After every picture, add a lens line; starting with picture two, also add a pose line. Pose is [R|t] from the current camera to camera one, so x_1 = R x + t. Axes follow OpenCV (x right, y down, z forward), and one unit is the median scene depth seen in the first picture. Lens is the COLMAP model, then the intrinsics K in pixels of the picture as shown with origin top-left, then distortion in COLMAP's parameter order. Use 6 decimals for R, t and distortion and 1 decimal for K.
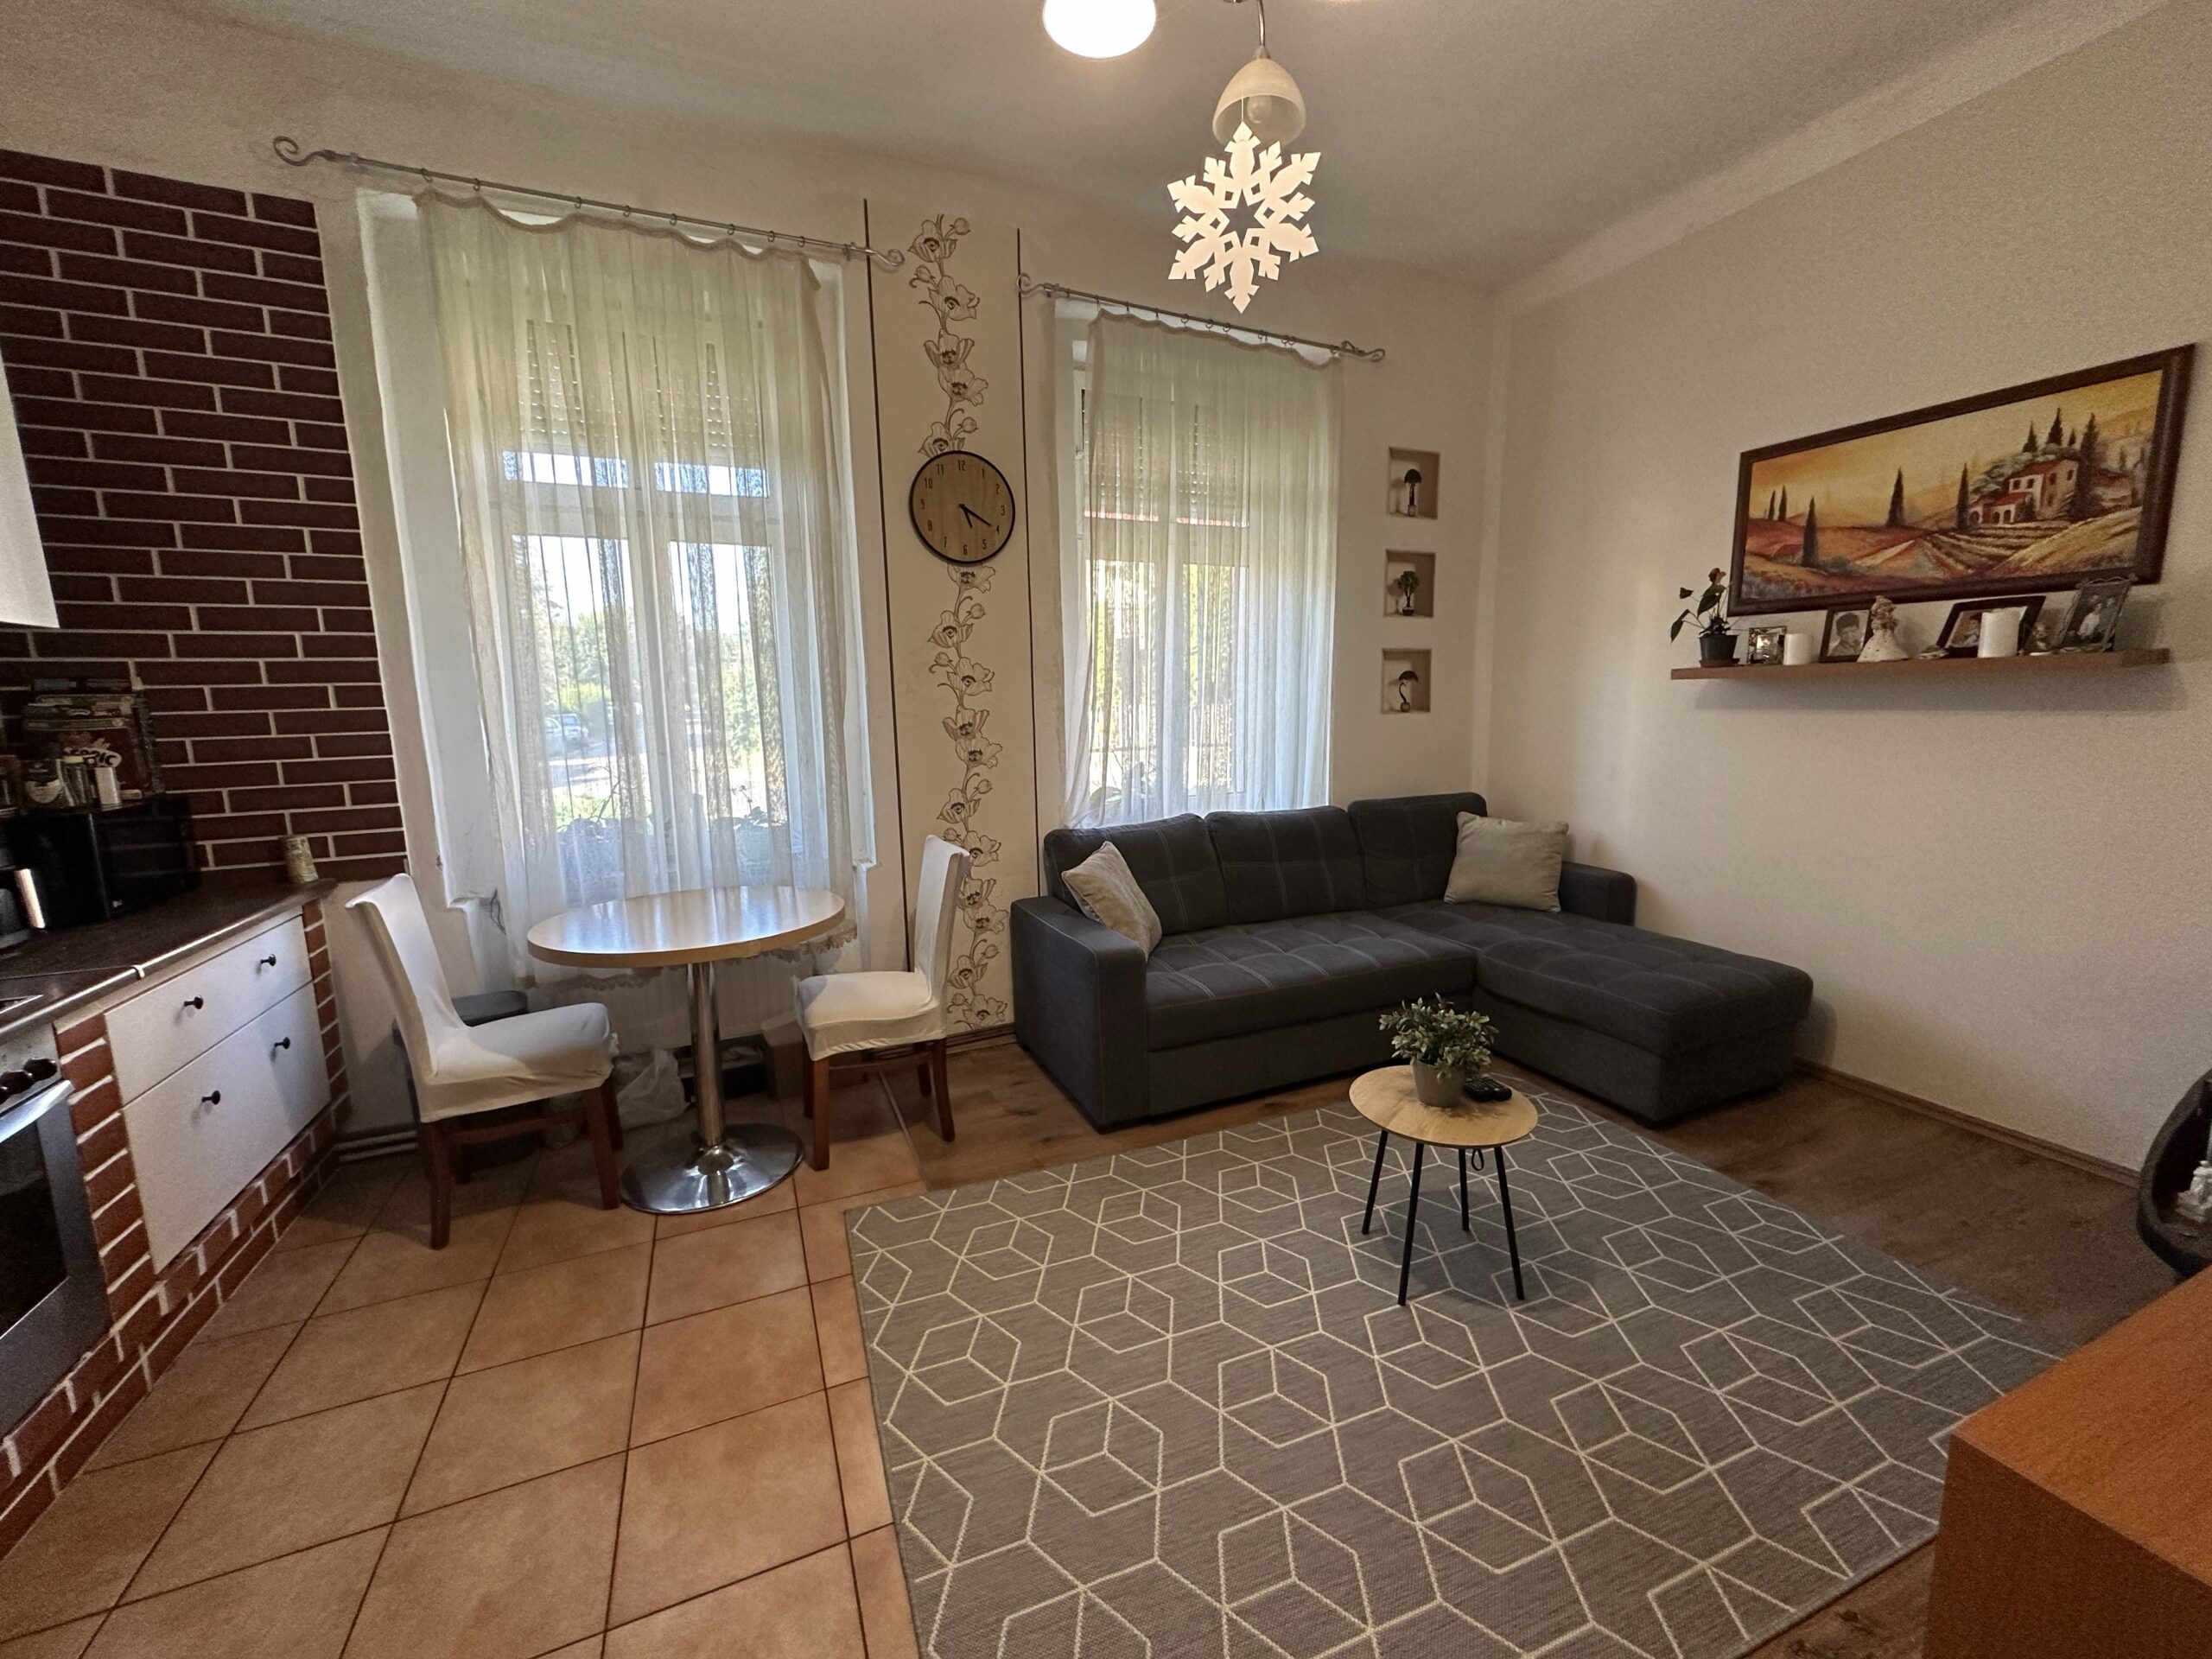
lens RADIAL K [[881.0, 0, 1101.7], [0, 881.0, 823.9], [0, 0, 1]] dist [-0.004237, 0.000593]
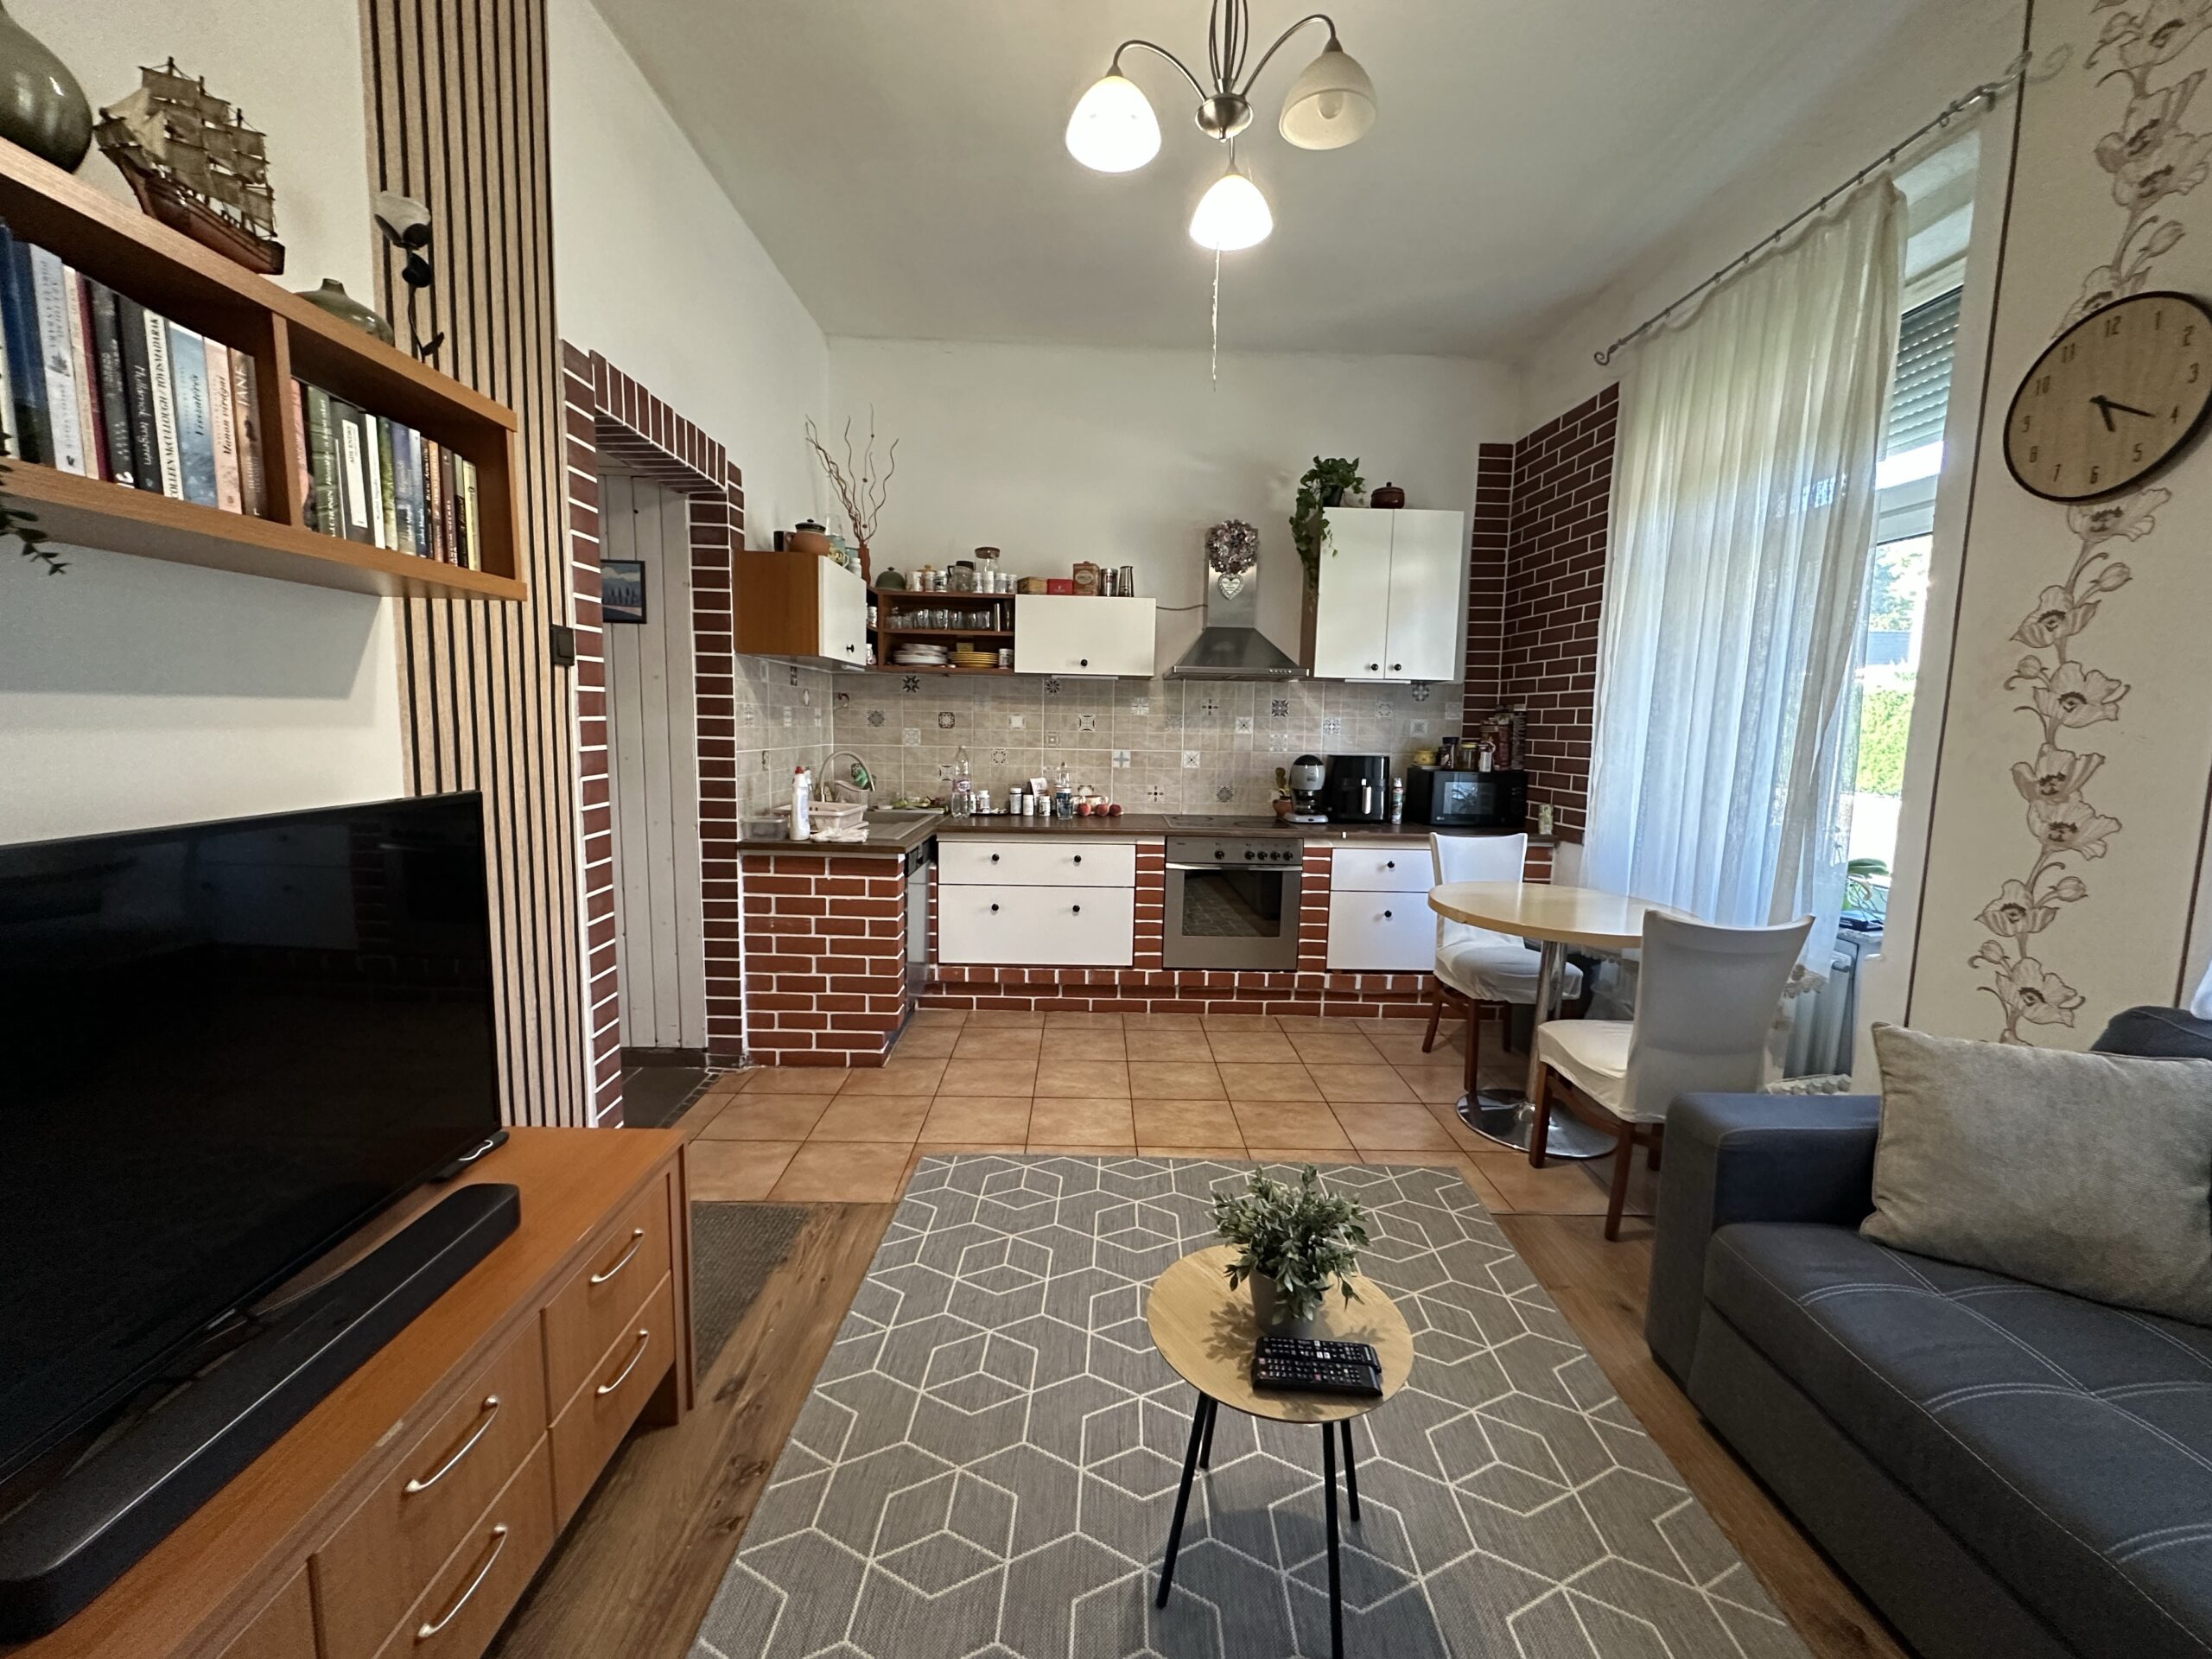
lens RADIAL K [[881.0, 0, 1106.5], [0, 881.0, 824.1], [0, 0, 1]] dist [-0.004237, 0.000593]
pose [[-0.379347, 0.118185, -0.917675, 0.727393], [-0.149106, 0.971037, 0.186695, -0.114240], [0.913161, 0.207653, -0.350738, 0.748325]]
